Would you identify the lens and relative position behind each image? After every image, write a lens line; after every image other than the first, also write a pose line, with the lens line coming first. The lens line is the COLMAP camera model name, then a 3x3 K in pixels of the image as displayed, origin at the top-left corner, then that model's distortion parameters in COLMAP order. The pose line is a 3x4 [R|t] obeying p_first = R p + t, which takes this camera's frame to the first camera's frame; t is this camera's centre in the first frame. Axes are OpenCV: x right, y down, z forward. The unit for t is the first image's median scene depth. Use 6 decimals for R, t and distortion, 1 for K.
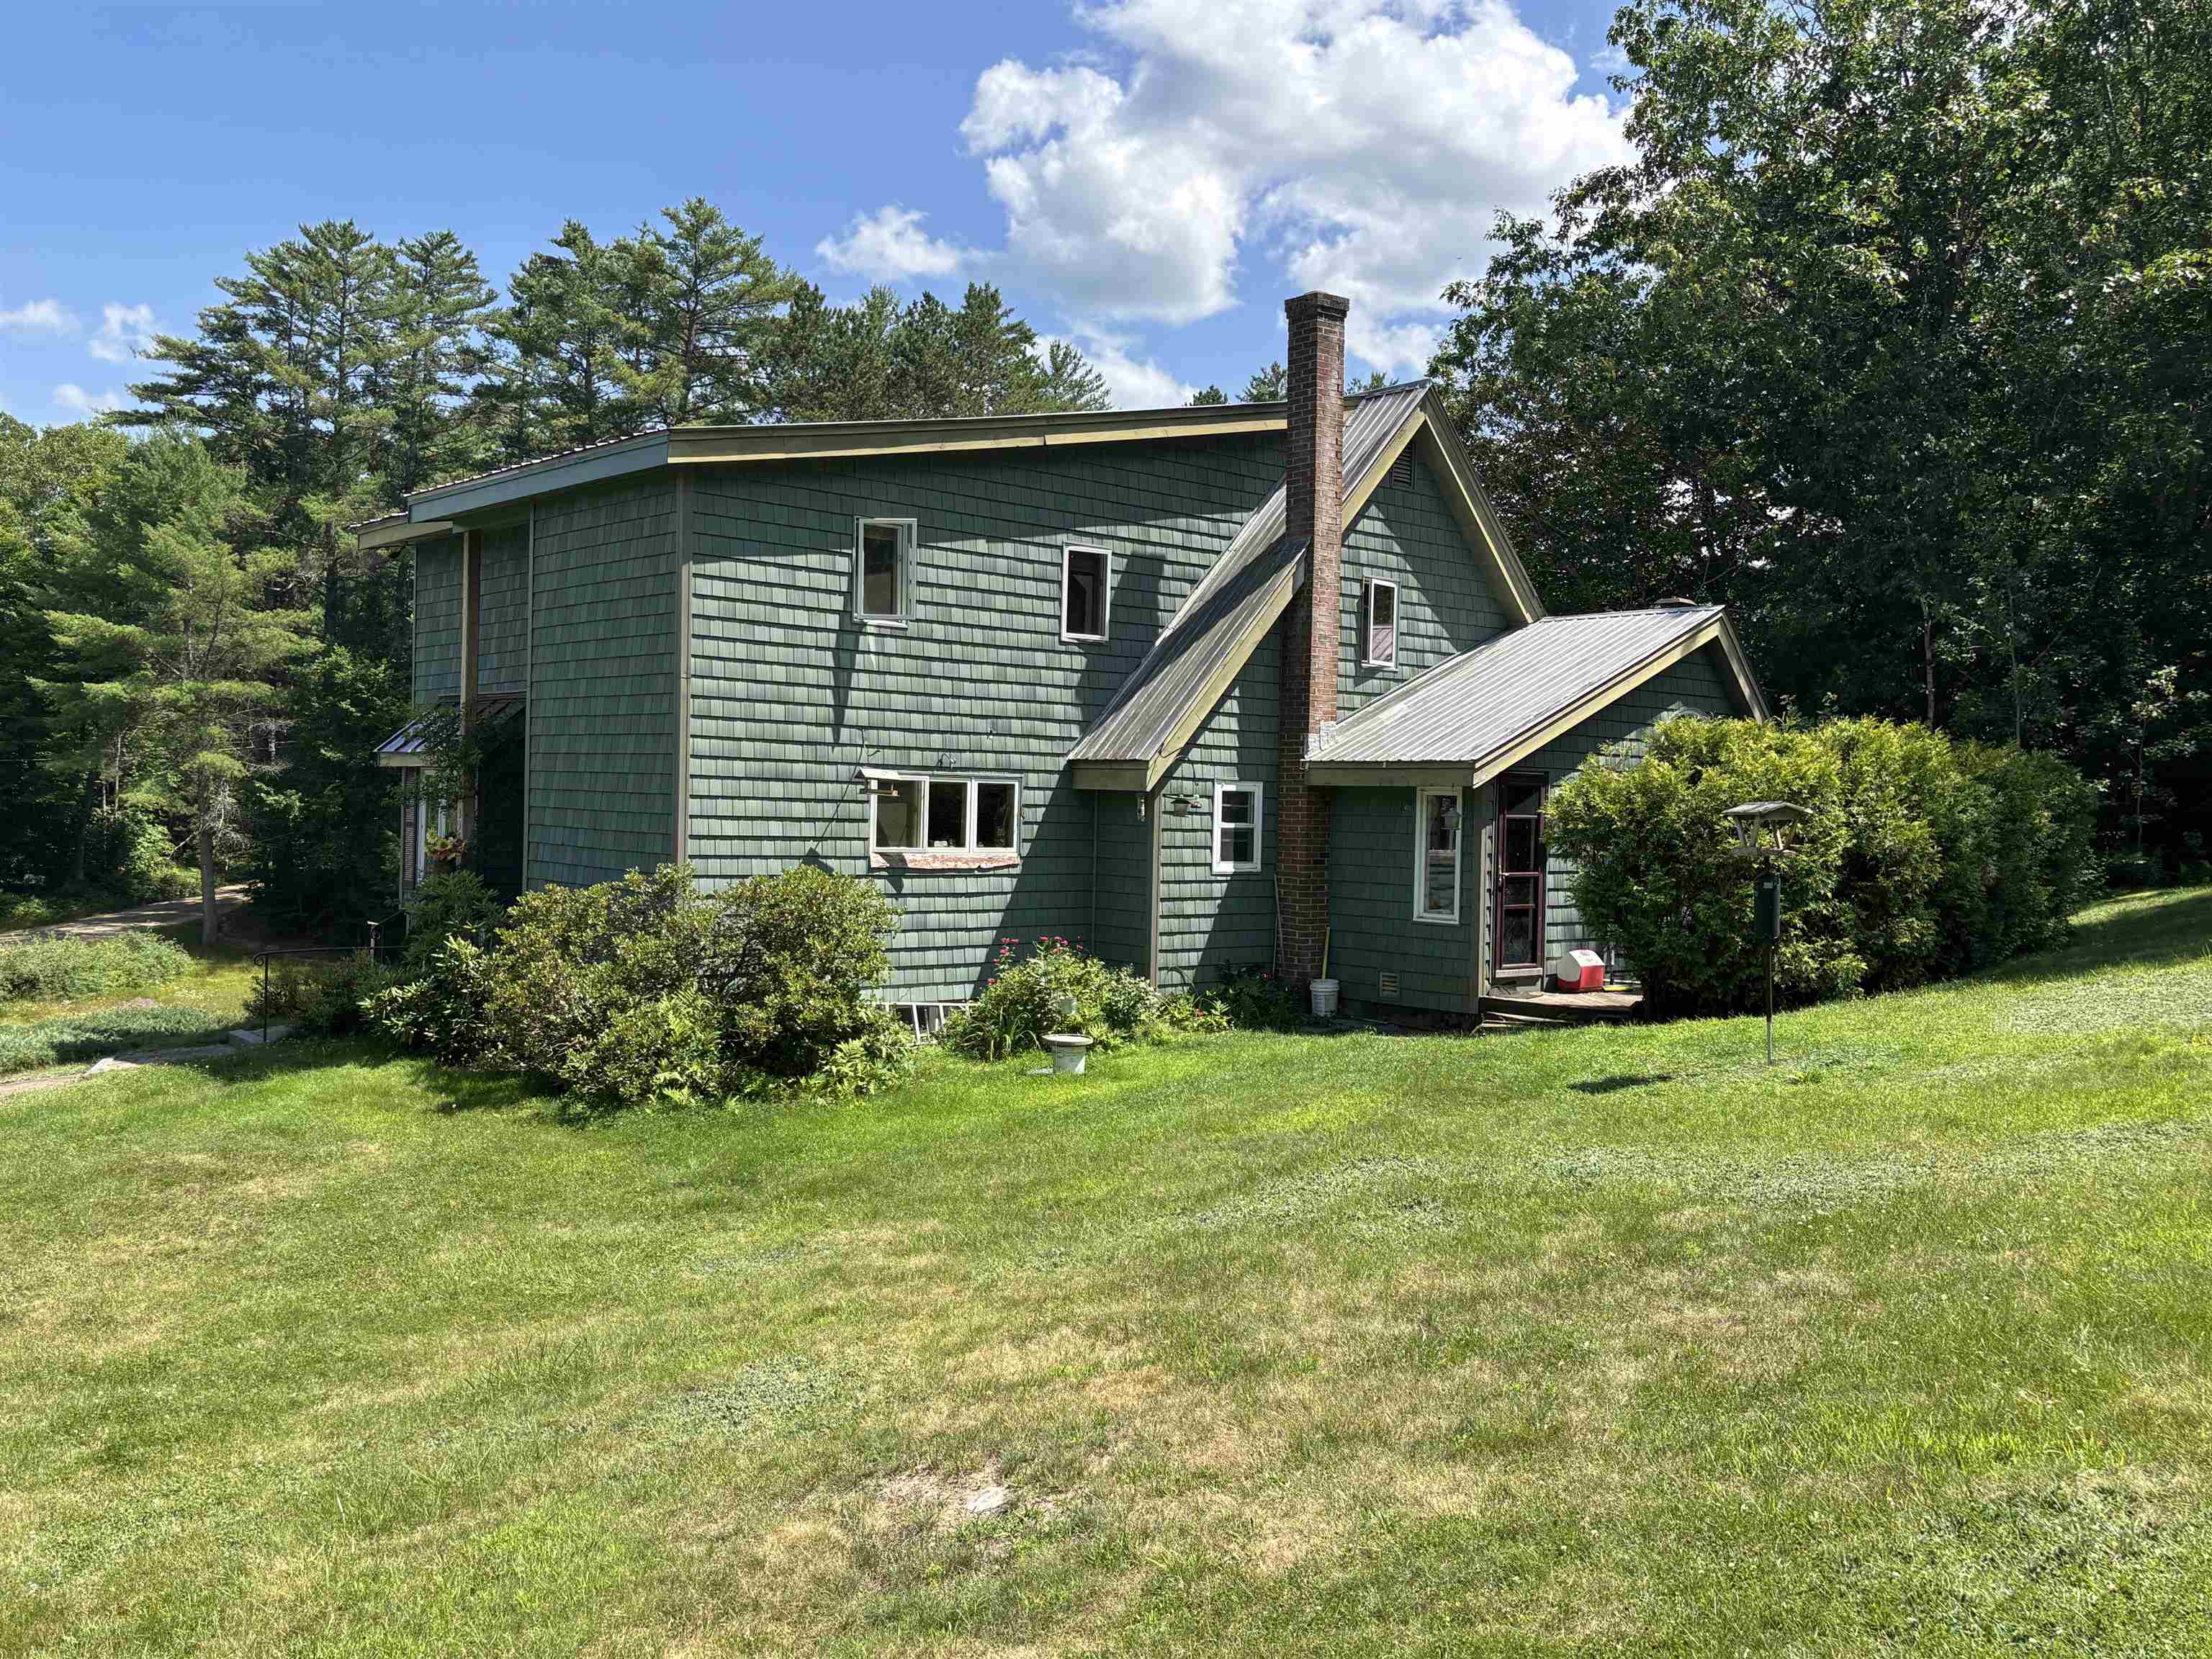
lens RADIAL K [[1928.8, 0, 1105.0], [0, 1928.8, 827.8], [0, 0, 1]] dist [0.043577, -0.033878]
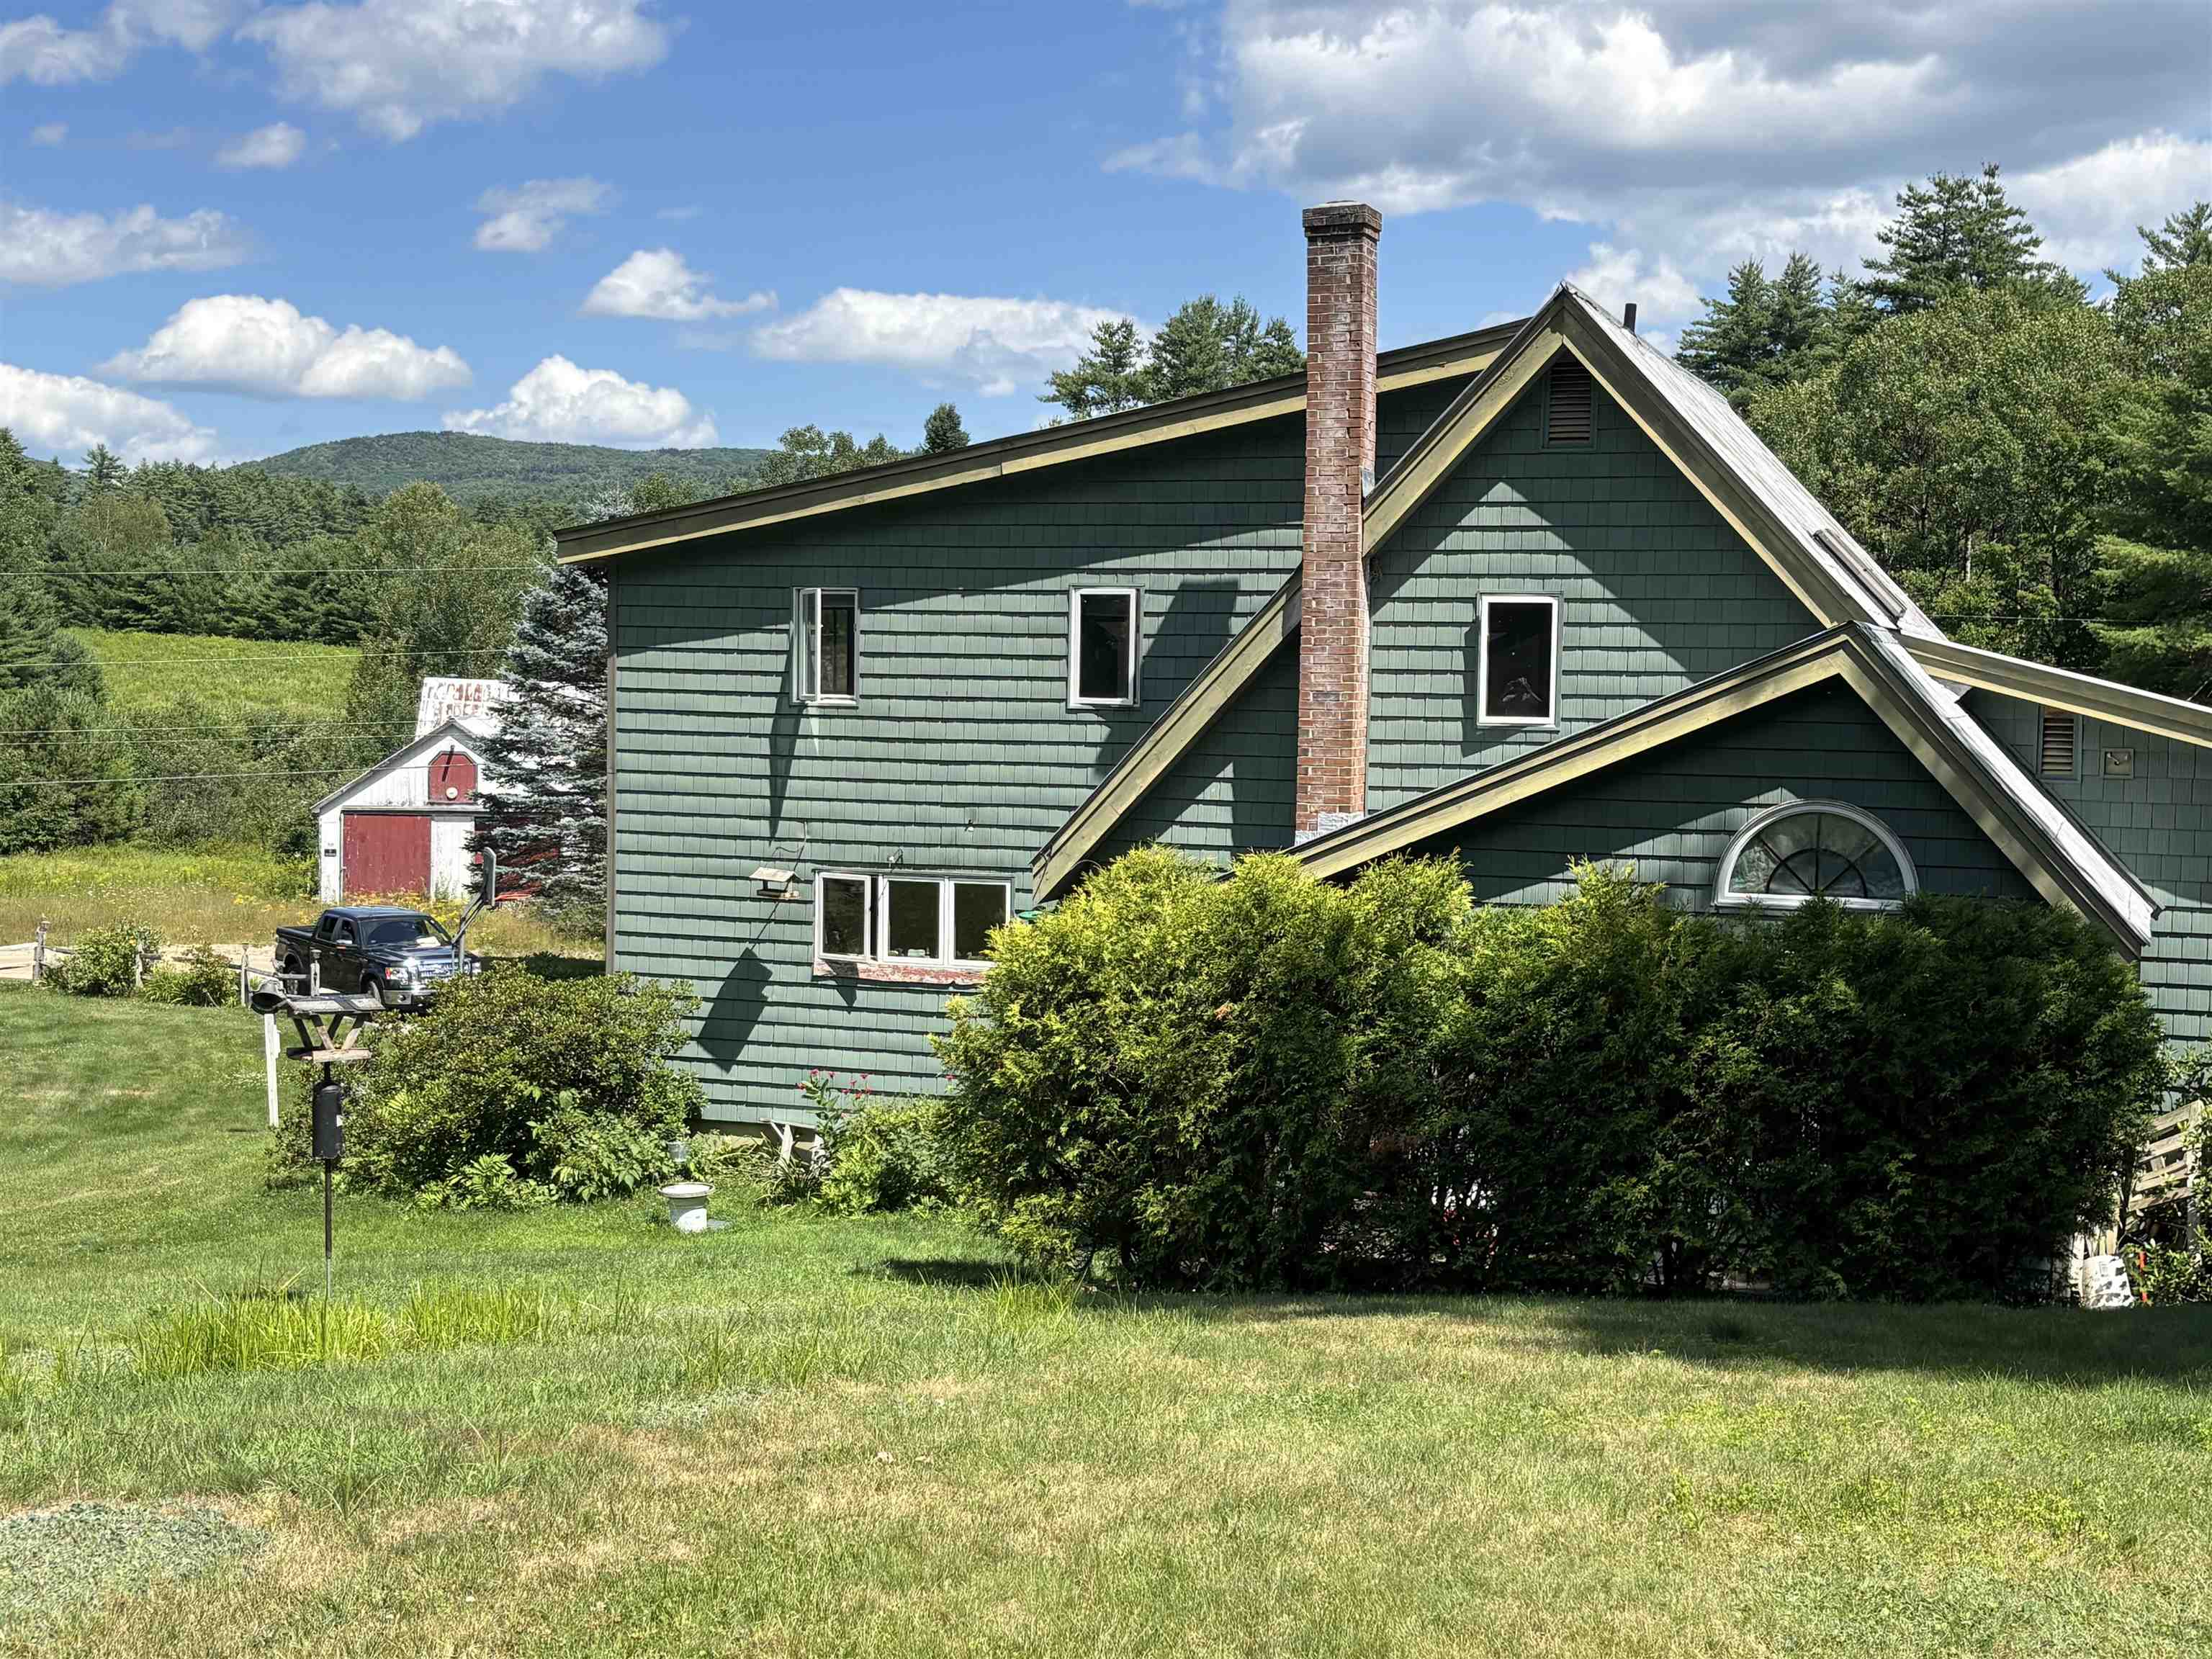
lens RADIAL K [[2898.4, 0, 1106.5], [0, 2898.4, 831.6], [0, 0, 1]] dist [0.013478, 0.000000]
pose [[0.493096, 0.033136, -0.869344, 1.091560], [-0.011603, 0.999436, 0.031514, -0.088384], [0.869898, -0.005452, 0.493202, 0.441795]]
